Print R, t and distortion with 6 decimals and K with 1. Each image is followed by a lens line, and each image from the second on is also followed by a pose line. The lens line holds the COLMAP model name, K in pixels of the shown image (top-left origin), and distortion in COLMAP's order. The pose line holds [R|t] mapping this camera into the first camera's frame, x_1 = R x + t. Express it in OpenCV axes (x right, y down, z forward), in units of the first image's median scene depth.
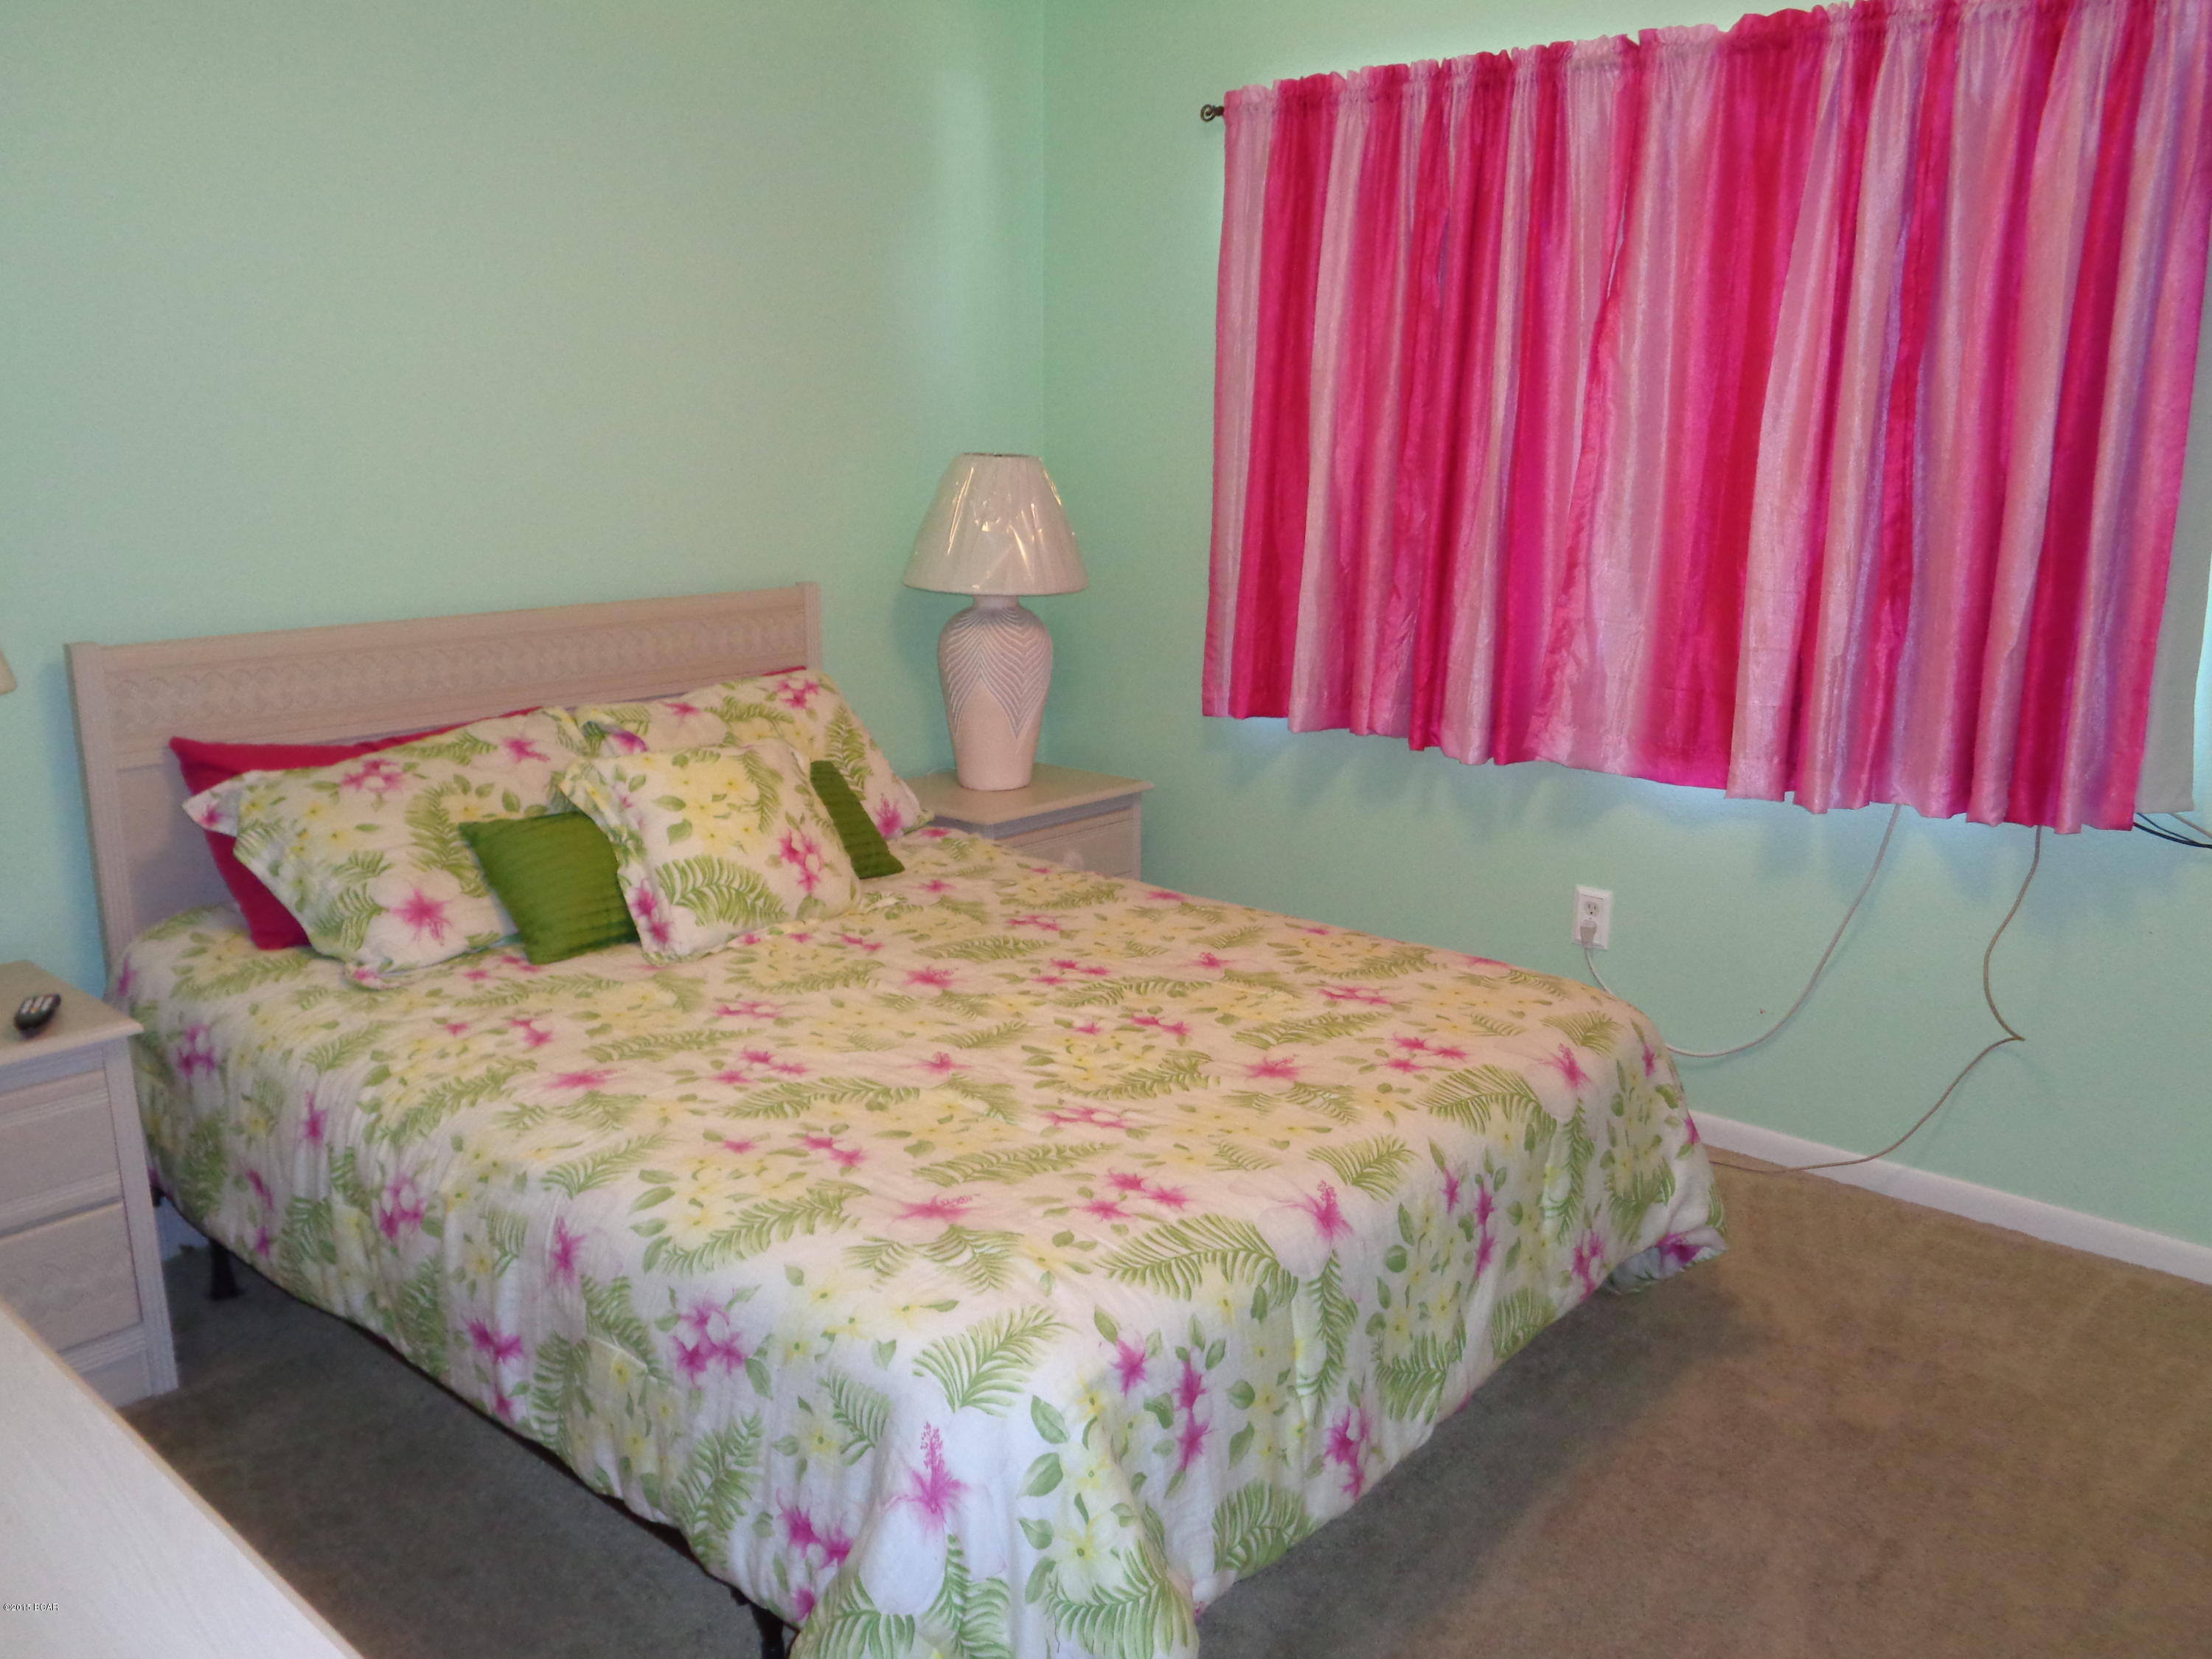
lens RADIAL K [[1749.5, 0, 1106.0], [0, 1749.5, 829.5], [0, 0, 1]] dist [0.000750, 0.005688]
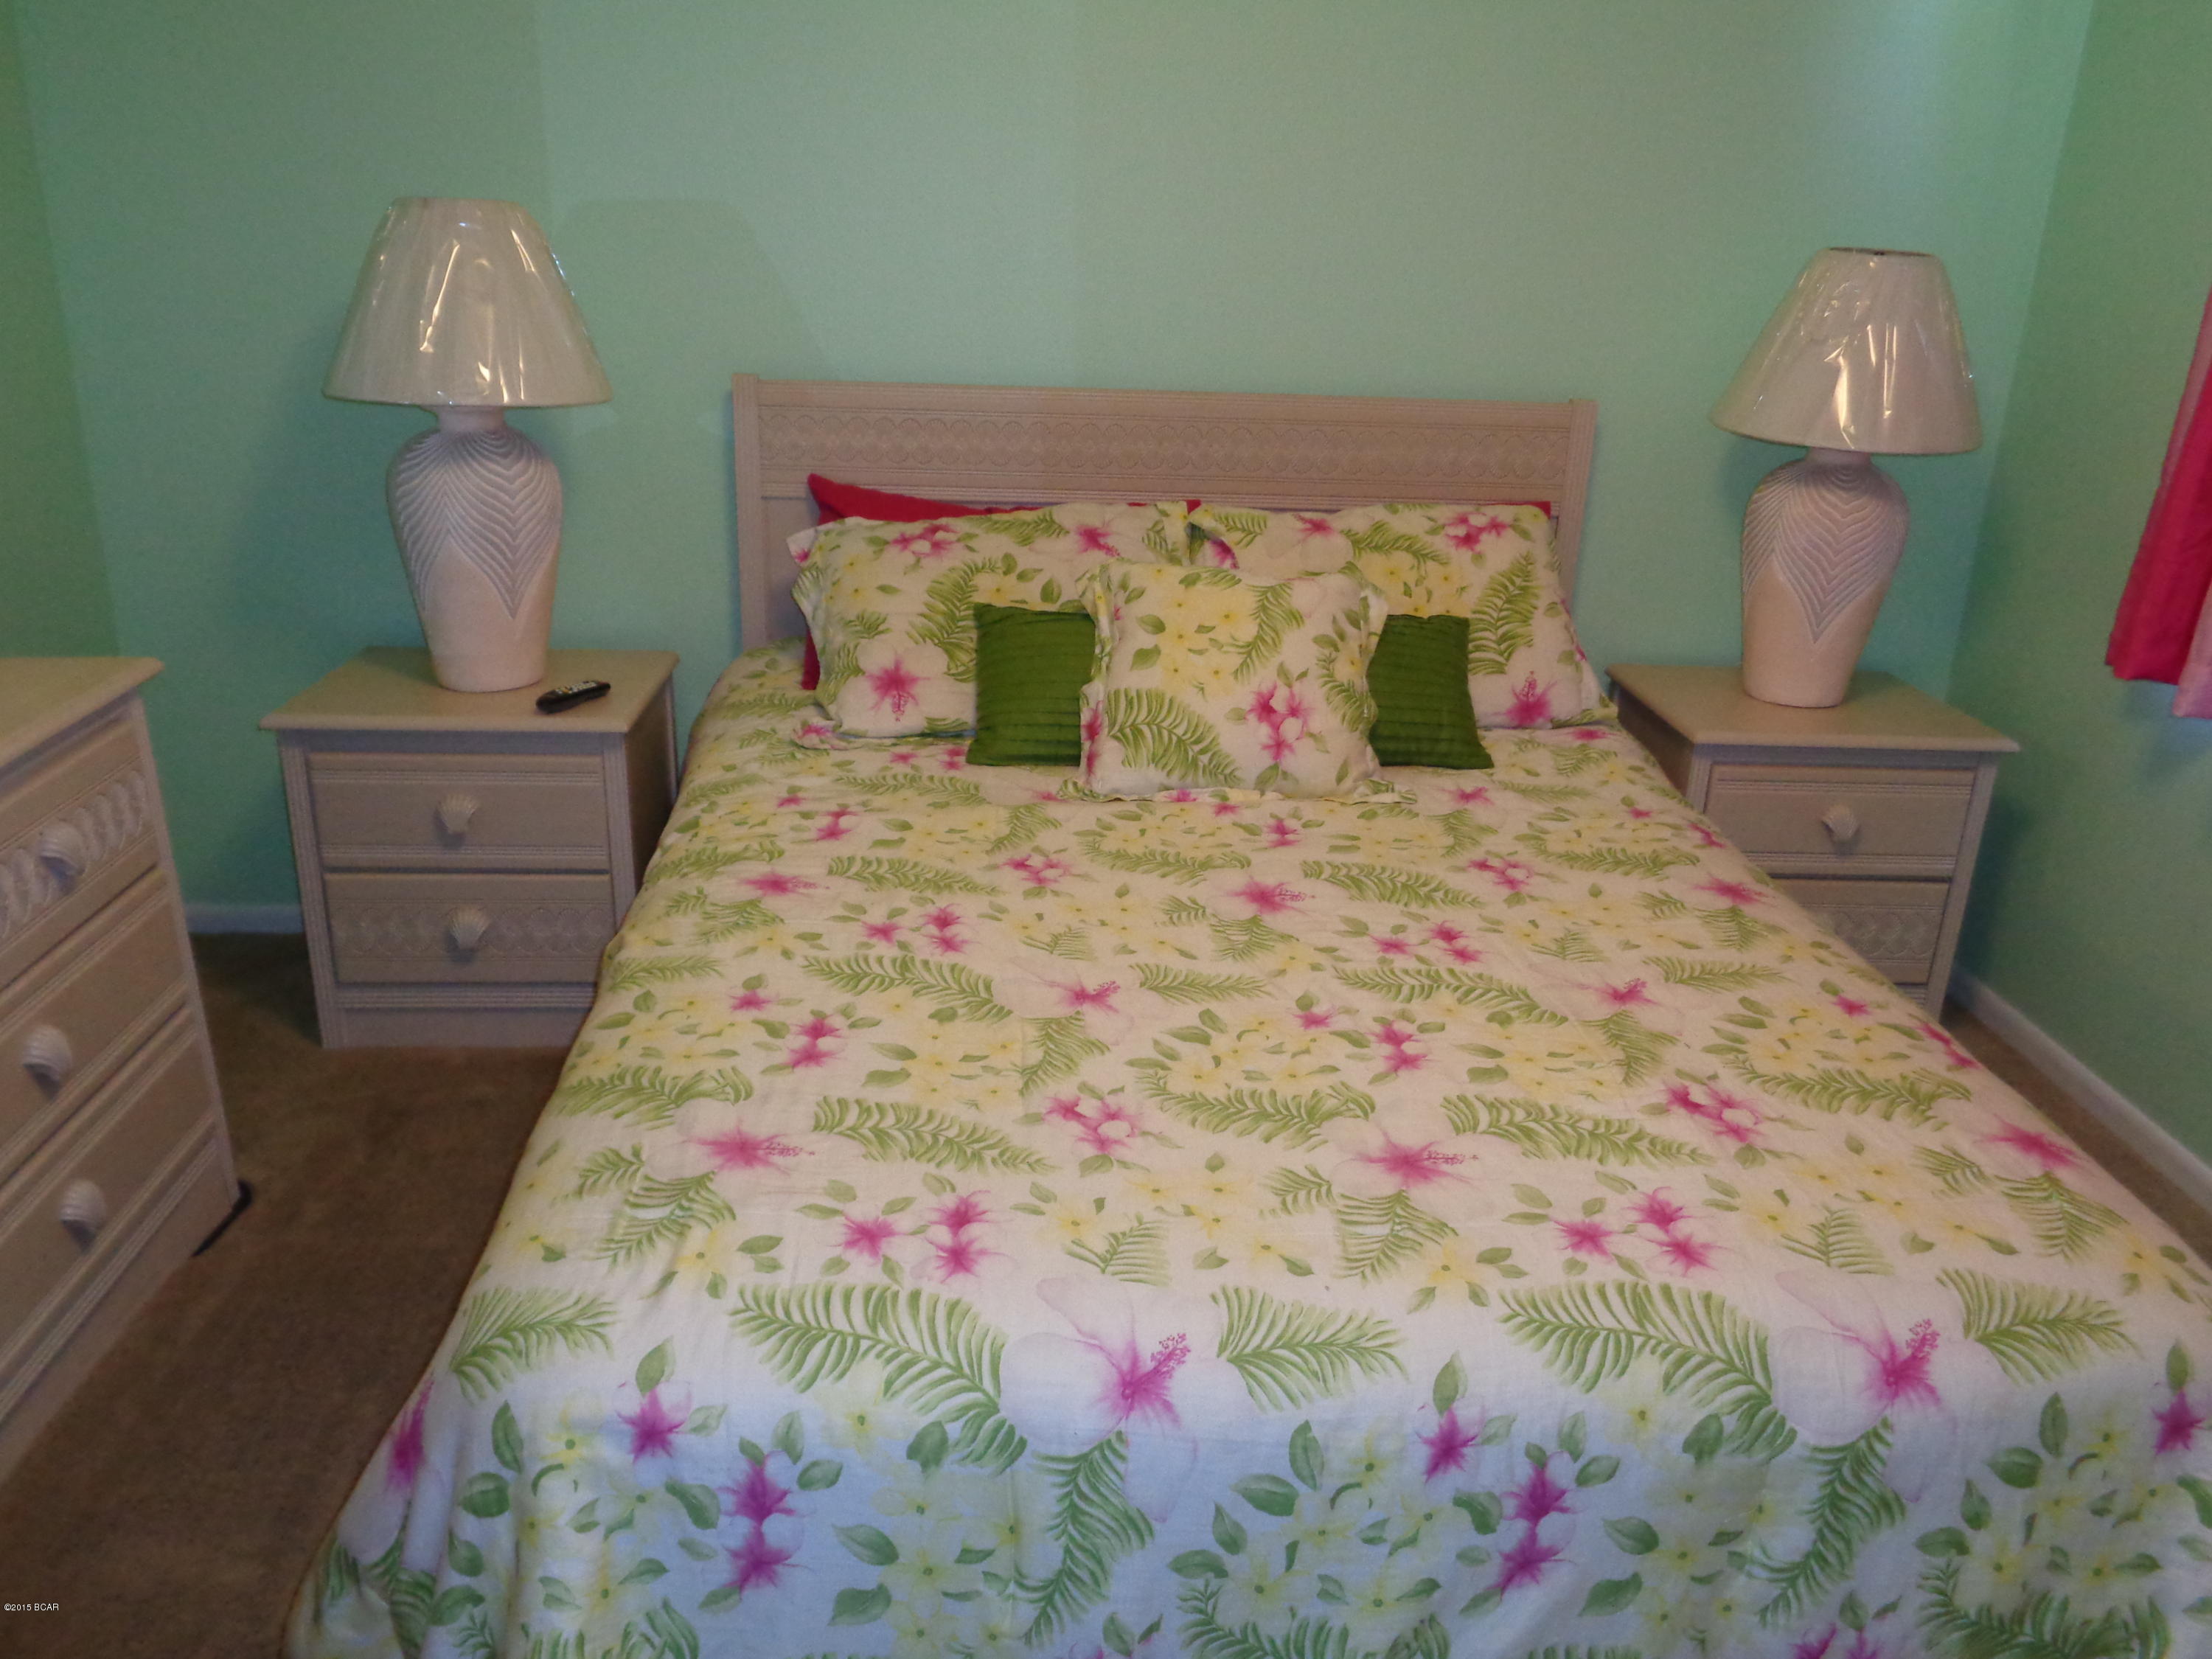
lens RADIAL K [[1749.5, 0, 1106.0], [0, 1749.5, 829.5], [0, 0, 1]] dist [0.000750, 0.005688]
pose [[0.707977, 0.267490, -0.653619, 0.351714], [-0.194486, 0.963556, 0.183671, -0.075595], [0.678928, -0.002915, 0.734199, 0.345059]]
